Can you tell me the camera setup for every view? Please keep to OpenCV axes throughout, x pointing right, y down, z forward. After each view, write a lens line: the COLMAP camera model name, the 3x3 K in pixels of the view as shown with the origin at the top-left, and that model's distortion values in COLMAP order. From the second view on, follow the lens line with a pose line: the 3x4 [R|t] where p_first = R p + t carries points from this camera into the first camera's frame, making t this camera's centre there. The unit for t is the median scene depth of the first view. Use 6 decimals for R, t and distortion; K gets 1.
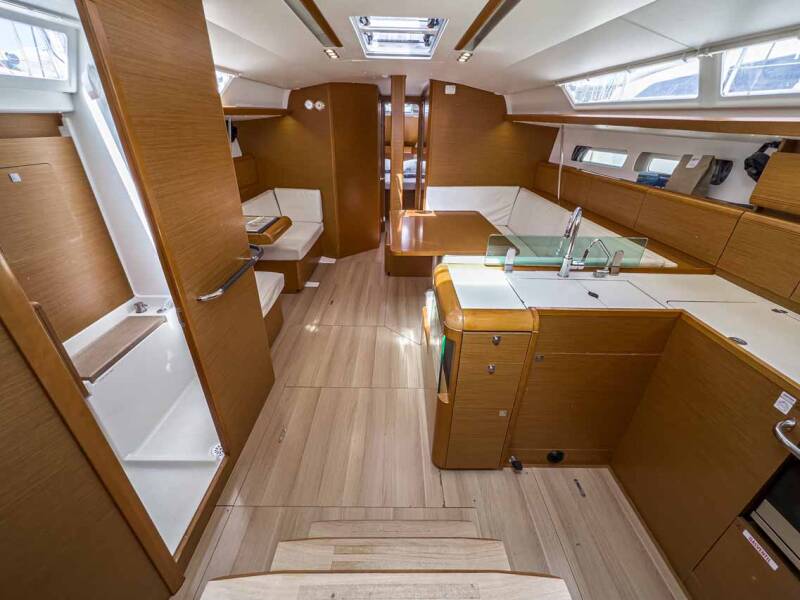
lens RADIAL K [[327.1, 0, 400.4], [0, 327.1, 300.3], [0, 0, 1]] dist [-0.003106, -0.000836]
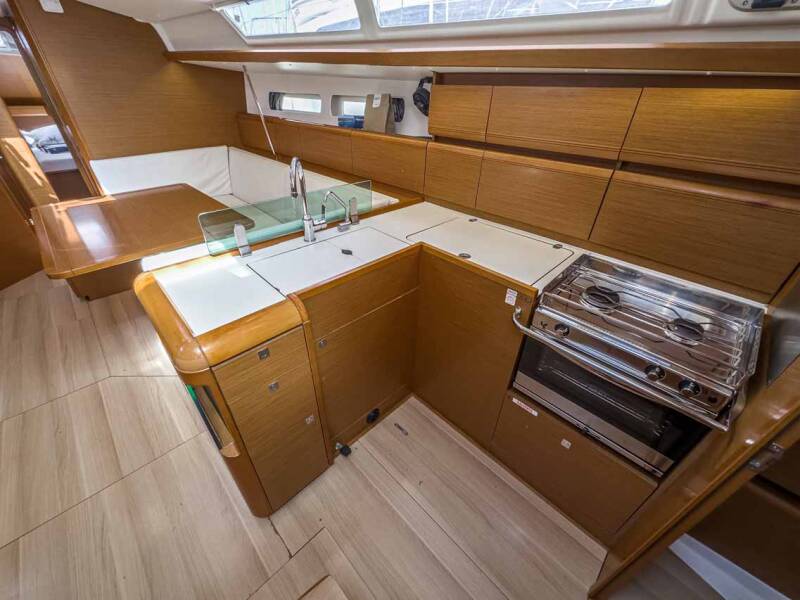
lens RADIAL K [[327.1, 0, 400.1], [0, 327.1, 303.3], [0, 0, 1]] dist [-0.003106, -0.000836]
pose [[0.715815, -0.390521, 0.578880, 0.061477], [0.321565, 0.920215, 0.223159, -0.023613], [-0.619842, 0.026407, 0.784282, 0.106460]]
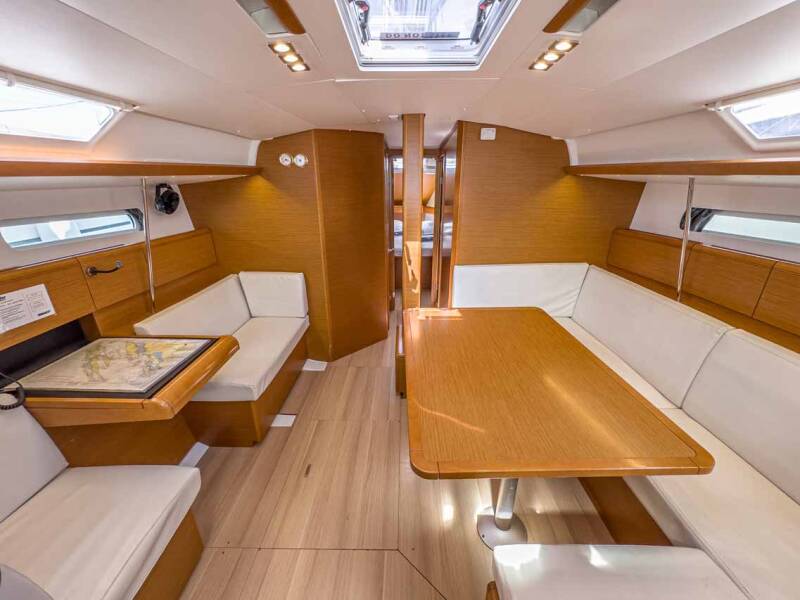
lens RADIAL K [[327.1, 0, 402.9], [0, 327.1, 306.5], [0, 0, 1]] dist [-0.003106, -0.000836]
pose [[0.999674, -0.016407, -0.019572, -0.029921], [0.013740, 0.991502, -0.129361, -0.295583], [0.021528, 0.129050, 0.991404, 0.539248]]
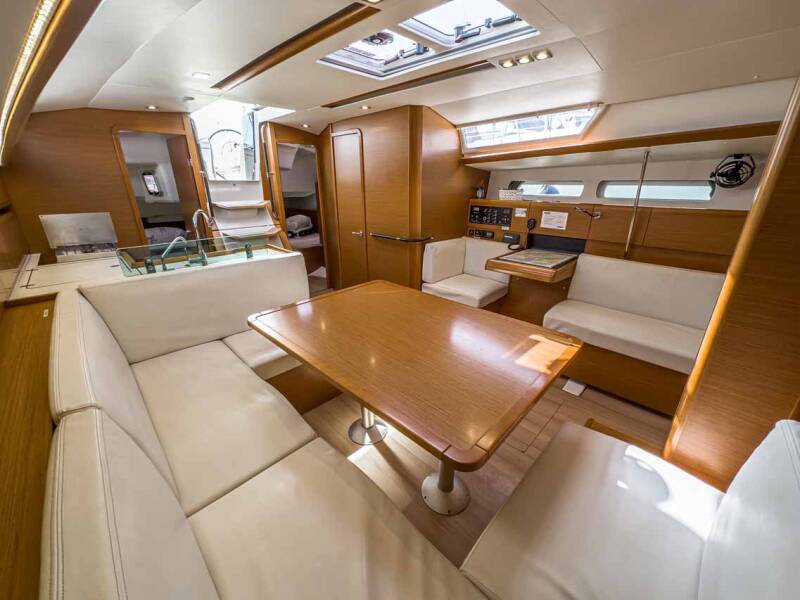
lens RADIAL K [[327.1, 0, 399.1], [0, 327.1, 297.9], [0, 0, 1]] dist [-0.003106, -0.000836]
pose [[-0.710409, 0.225881, -0.666555, 0.785907], [-0.341350, 0.717653, 0.607005, -0.860587], [0.615466, 0.658750, -0.432723, 1.788709]]
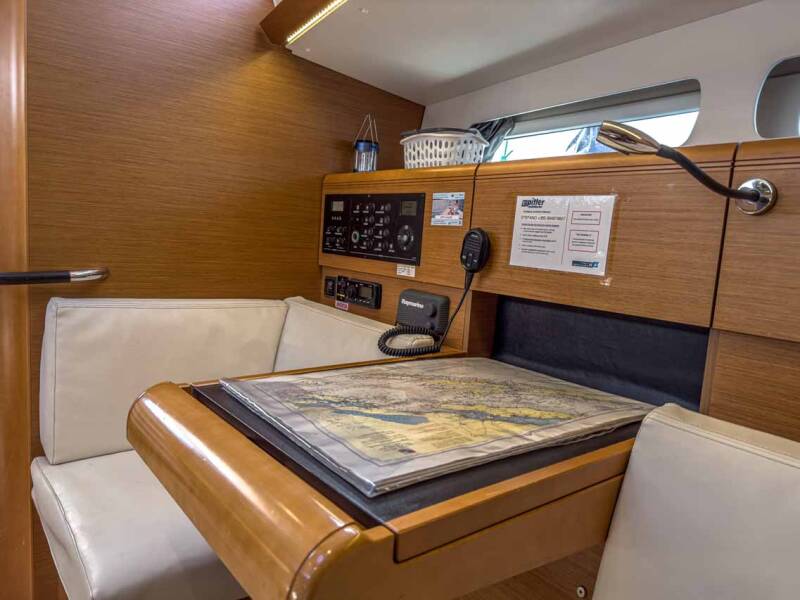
lens RADIAL K [[566.7, 0, 401.1], [0, 566.7, 304.0], [0, 0, 1]] dist [0.013766, 0.001320]
pose [[-0.781537, -0.002414, -0.623855, -0.434832], [-0.369235, 0.807828, 0.459434, -0.567738], [0.502858, 0.589414, -0.632238, 1.649855]]
